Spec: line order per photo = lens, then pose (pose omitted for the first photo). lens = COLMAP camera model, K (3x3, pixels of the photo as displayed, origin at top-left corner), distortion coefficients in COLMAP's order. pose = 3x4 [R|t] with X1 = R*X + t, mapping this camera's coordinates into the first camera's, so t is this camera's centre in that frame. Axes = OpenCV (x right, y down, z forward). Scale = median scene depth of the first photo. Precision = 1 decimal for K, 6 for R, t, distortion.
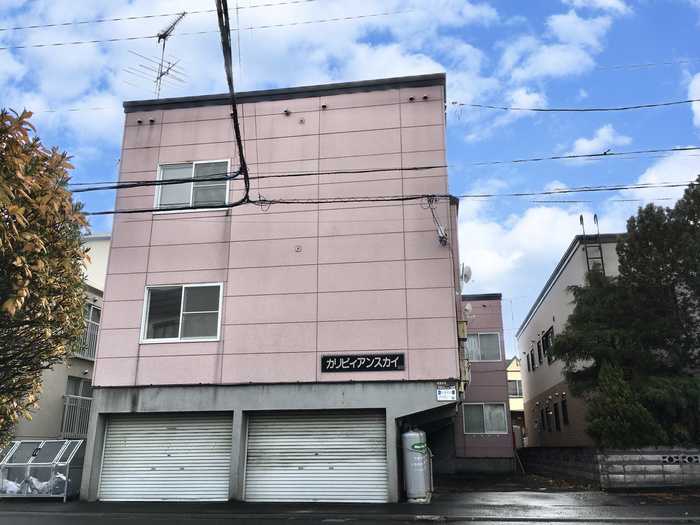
lens RADIAL K [[595.6, 0, 350.0], [0, 595.6, 262.5], [0, 0, 1]] dist [0.078295, -0.117481]
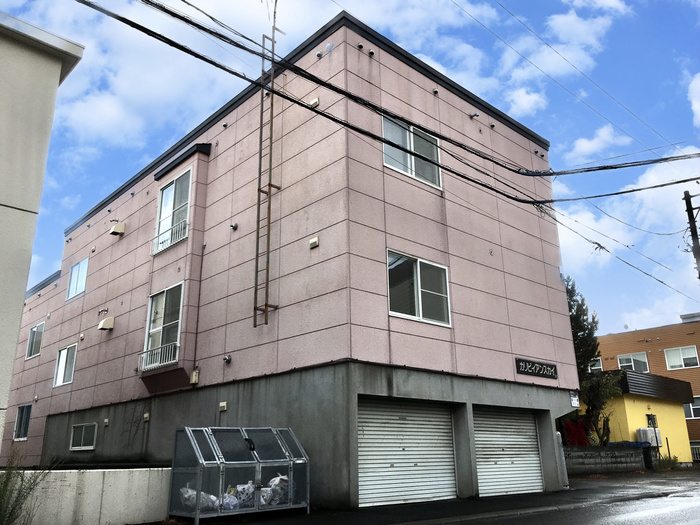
lens RADIAL K [[595.6, 0, 350.0], [0, 595.6, 262.5], [0, 0, 1]] dist [0.078295, -0.117481]
pose [[0.627678, 0.236260, 0.741755, -1.059498], [-0.221409, 0.967663, -0.120857, 0.183678], [-0.746323, -0.088372, 0.659691, 0.518212]]
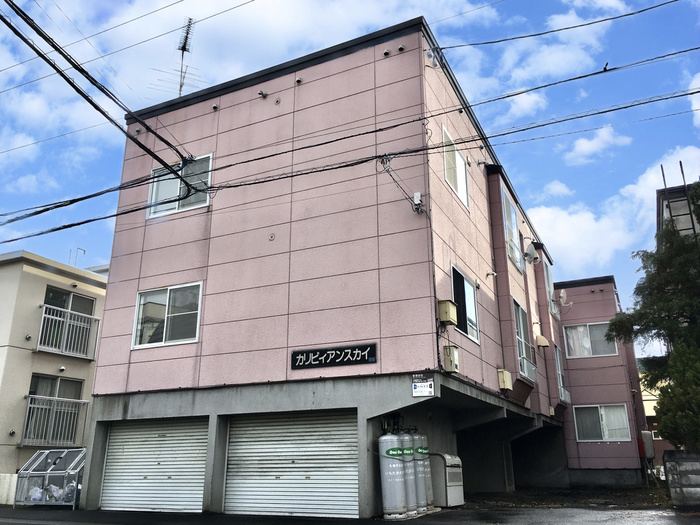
lens RADIAL K [[595.6, 0, 350.0], [0, 595.6, 262.5], [0, 0, 1]] dist [0.078295, -0.117481]
pose [[0.954085, -0.096717, -0.283493, 0.298805], [0.091111, 0.995296, -0.032928, 0.059656], [0.285344, 0.005587, 0.958409, 0.161279]]
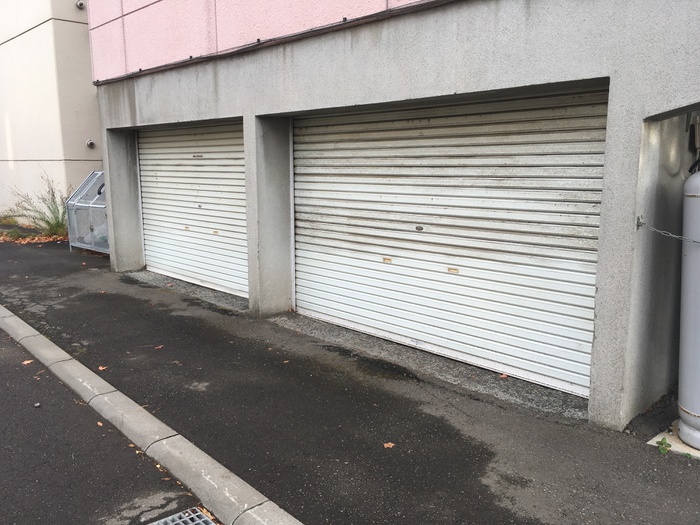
lens RADIAL K [[595.6, 0, 350.0], [0, 595.6, 262.5], [0, 0, 1]] dist [0.078295, -0.117481]
pose [[0.783203, 0.104005, -0.613006, 0.127422], [0.184787, 0.902428, 0.389201, 0.187505], [0.593672, -0.418099, 0.687565, 0.704837]]
